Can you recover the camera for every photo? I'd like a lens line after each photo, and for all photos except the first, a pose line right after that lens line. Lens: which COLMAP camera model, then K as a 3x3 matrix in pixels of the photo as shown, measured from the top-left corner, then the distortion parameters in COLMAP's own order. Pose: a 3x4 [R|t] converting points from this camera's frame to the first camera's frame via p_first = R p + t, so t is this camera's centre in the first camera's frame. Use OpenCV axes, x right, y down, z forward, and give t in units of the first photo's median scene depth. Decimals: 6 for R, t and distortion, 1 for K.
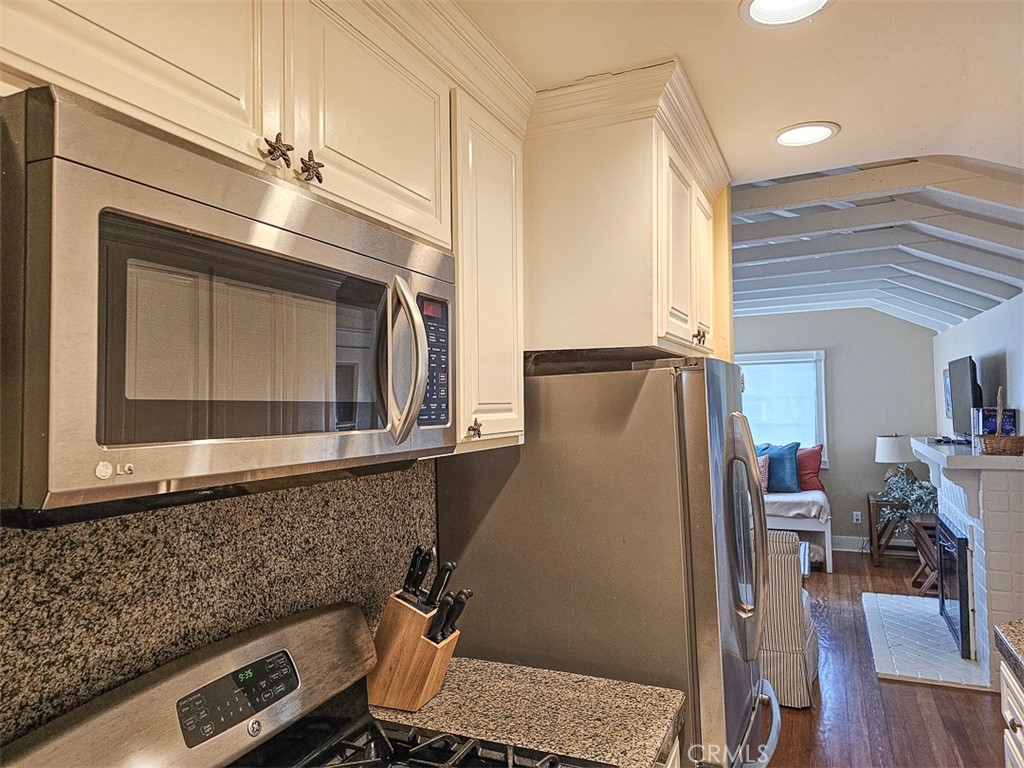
lens RADIAL K [[686.3, 0, 512.0], [0, 686.3, 384.0], [0, 0, 1]] dist [0.035015, -0.021055]
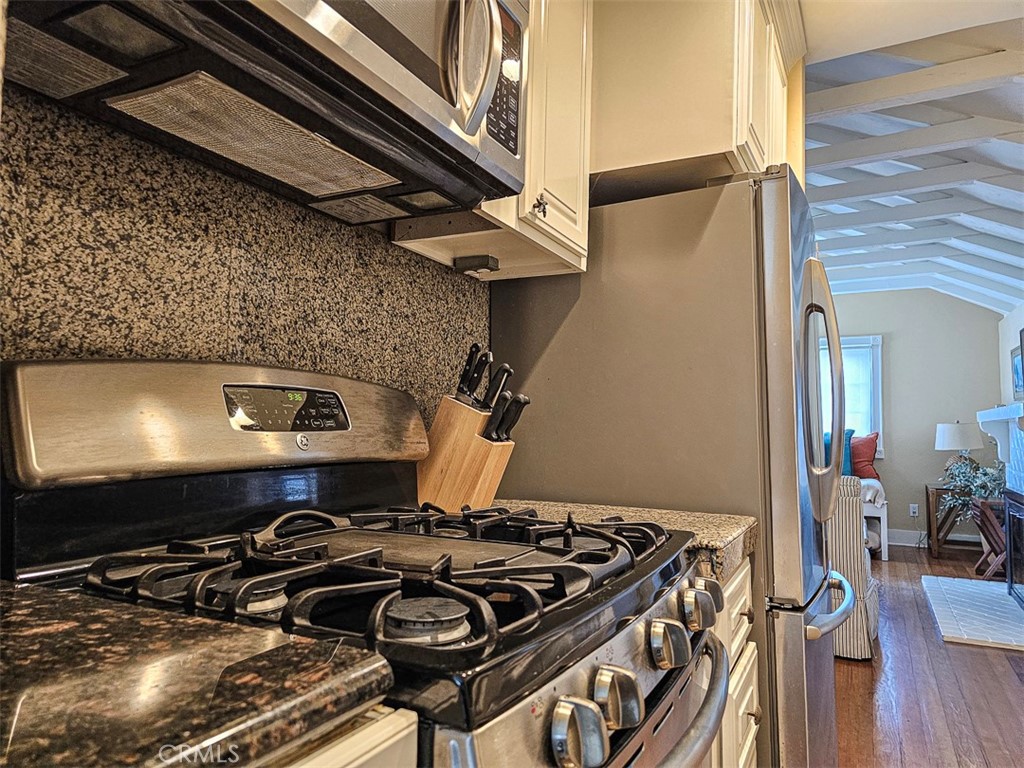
lens RADIAL K [[681.1, 0, 512.0], [0, 681.1, 384.0], [0, 0, 1]] dist [0.041974, -0.033141]
pose [[0.997896, 0.031399, -0.056723, -0.032454], [-0.033167, 0.998984, -0.030511, 0.337252], [0.055708, 0.032328, 0.997924, 0.076361]]
